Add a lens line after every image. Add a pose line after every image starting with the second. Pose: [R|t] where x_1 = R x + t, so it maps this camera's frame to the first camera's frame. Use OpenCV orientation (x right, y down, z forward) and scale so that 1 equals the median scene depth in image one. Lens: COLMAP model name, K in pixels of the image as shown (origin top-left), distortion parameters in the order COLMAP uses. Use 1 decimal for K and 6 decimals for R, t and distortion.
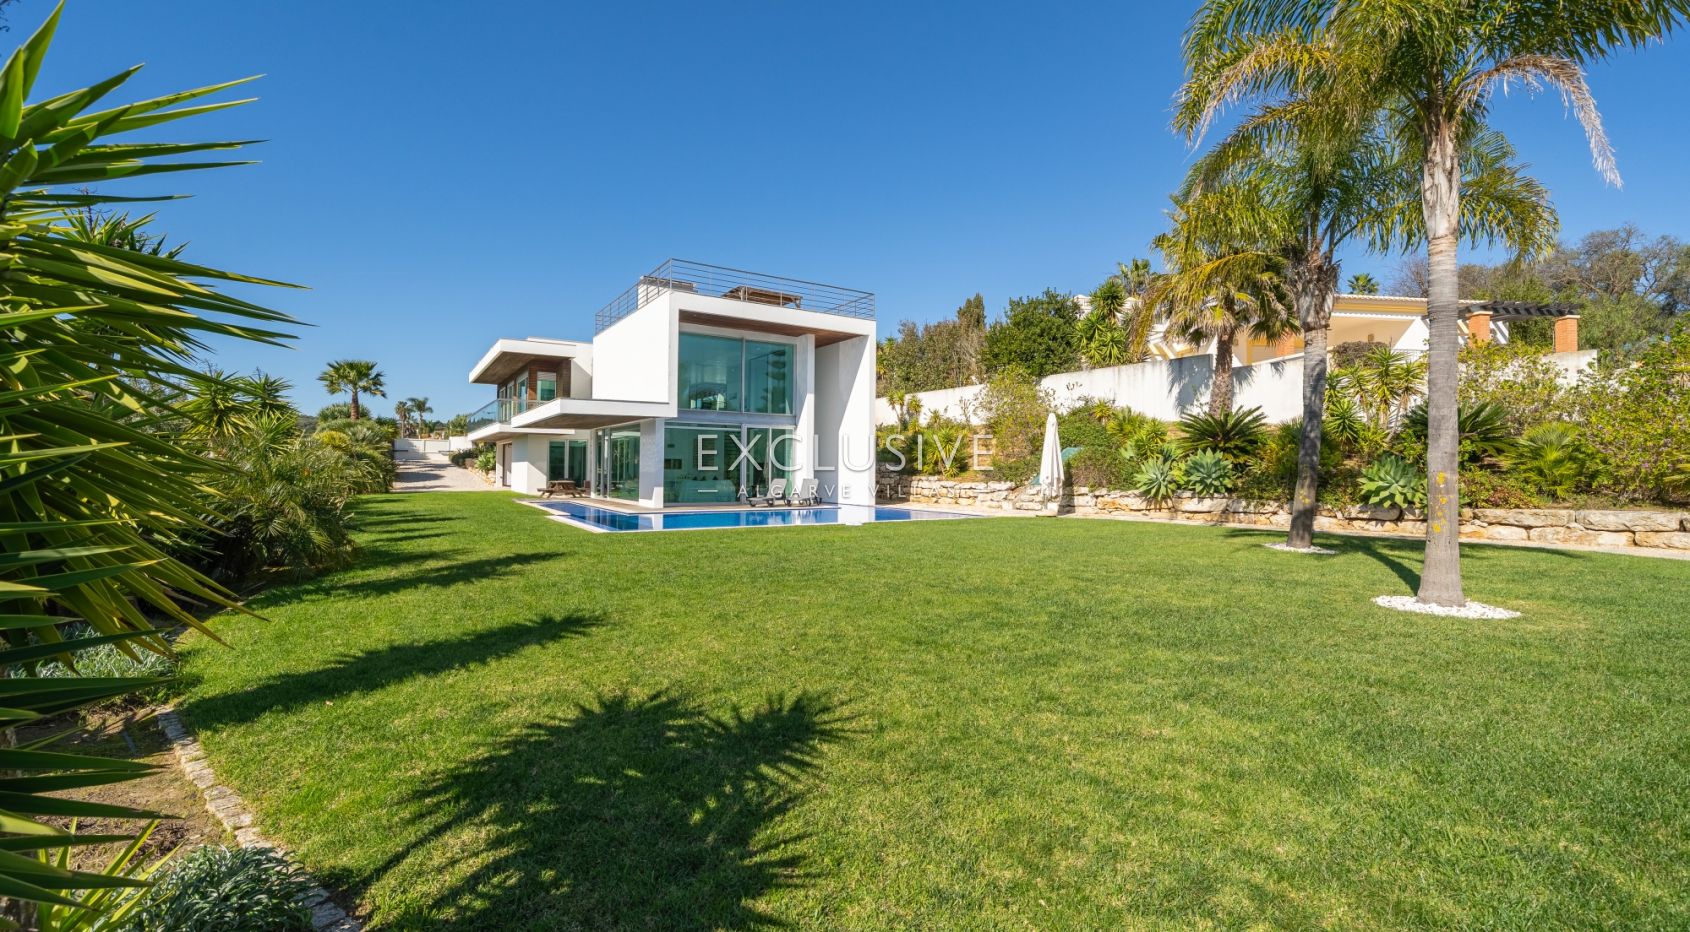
lens RADIAL K [[685.0, 0, 850.9], [0, 685.0, 453.7], [0, 0, 1]] dist [0.000096, 0.000236]
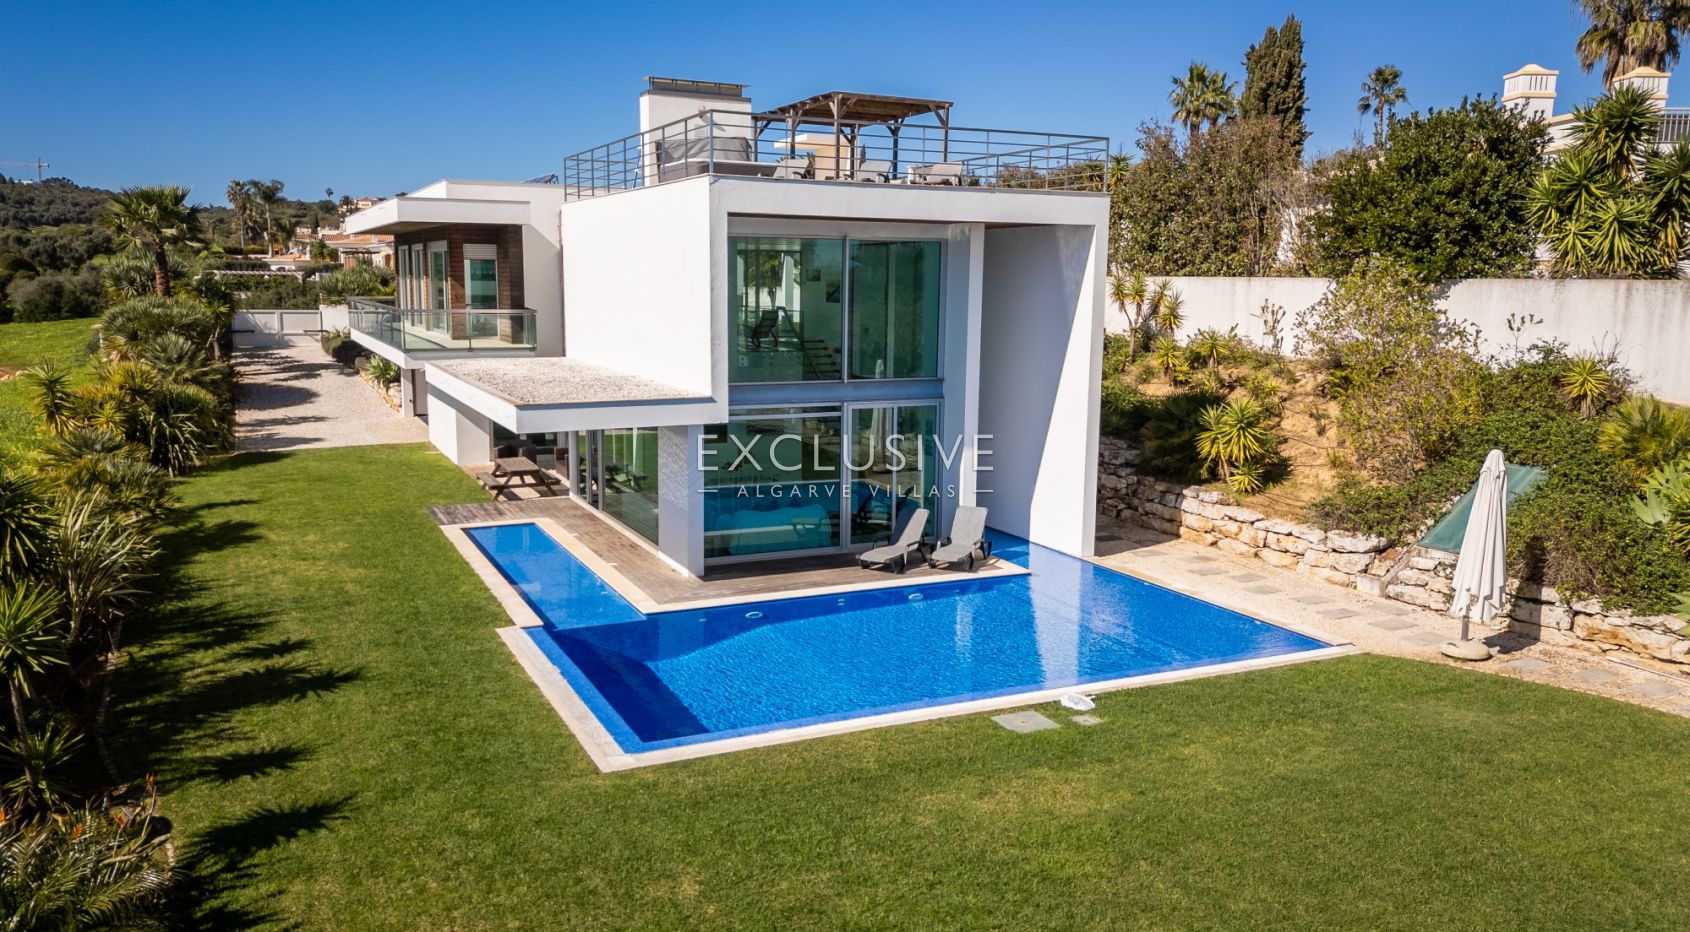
lens RADIAL K [[1214.9, 0, 840.9], [0, 1214.9, 475.0], [0, 0, 1]] dist [0.022882, -0.013220]
pose [[0.991154, 0.023206, -0.130674, -0.032461], [-0.000006, 0.984604, 0.174802, -0.129012], [0.132718, -0.173255, 0.975894, 0.070316]]
